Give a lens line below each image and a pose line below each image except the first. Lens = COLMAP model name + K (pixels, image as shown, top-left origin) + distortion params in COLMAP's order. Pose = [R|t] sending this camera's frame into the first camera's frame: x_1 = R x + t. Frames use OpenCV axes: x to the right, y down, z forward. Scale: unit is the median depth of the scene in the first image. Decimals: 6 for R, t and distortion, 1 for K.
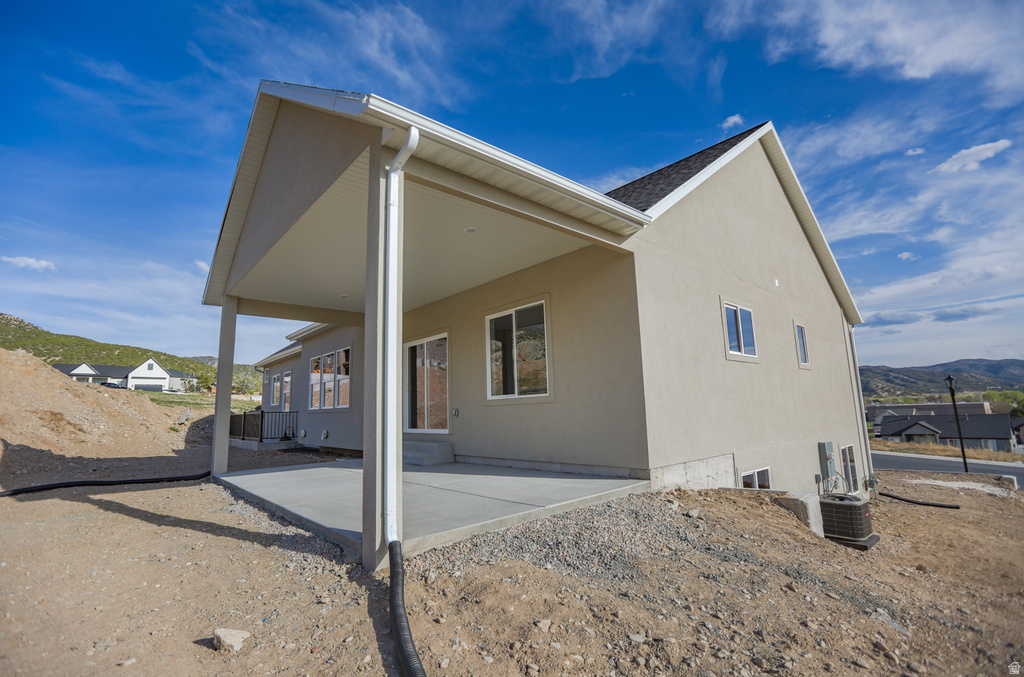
lens RADIAL K [[474.9, 0, 512.0], [0, 474.9, 338.5], [0, 0, 1]] dist [-0.055073, 0.024733]
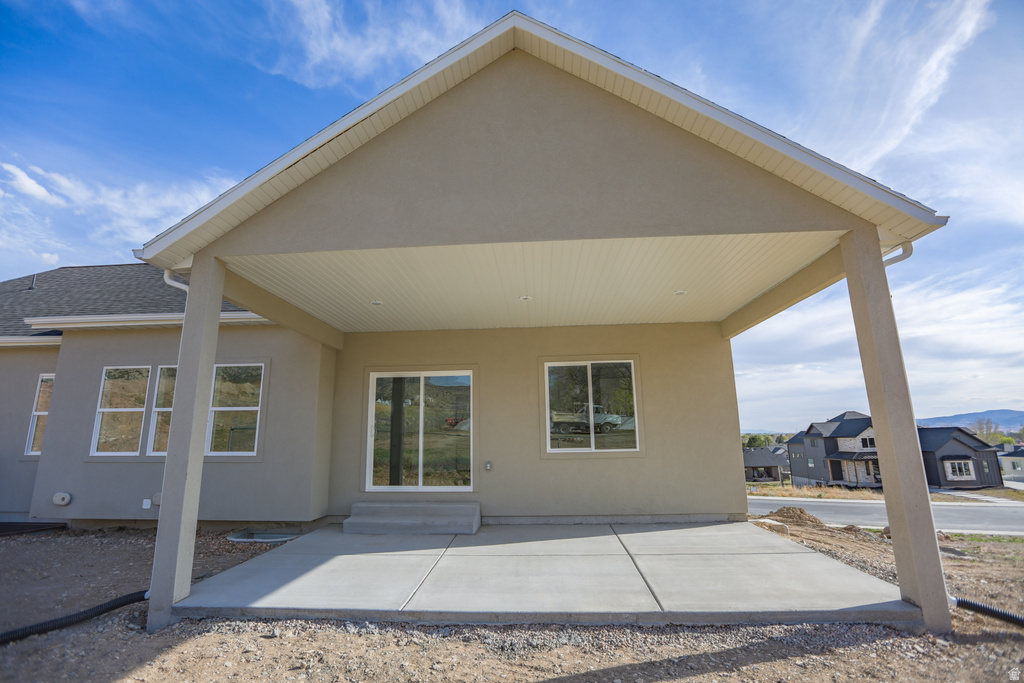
lens RADIAL K [[470.4, 0, 512.0], [0, 470.4, 341.5], [0, 0, 1]] dist [-0.033512, -0.000211]
pose [[0.694090, 0.163096, 0.701170, -0.728879], [-0.119315, 0.986590, -0.111376, 0.023036], [-0.709932, -0.006355, 0.704242, 0.372581]]
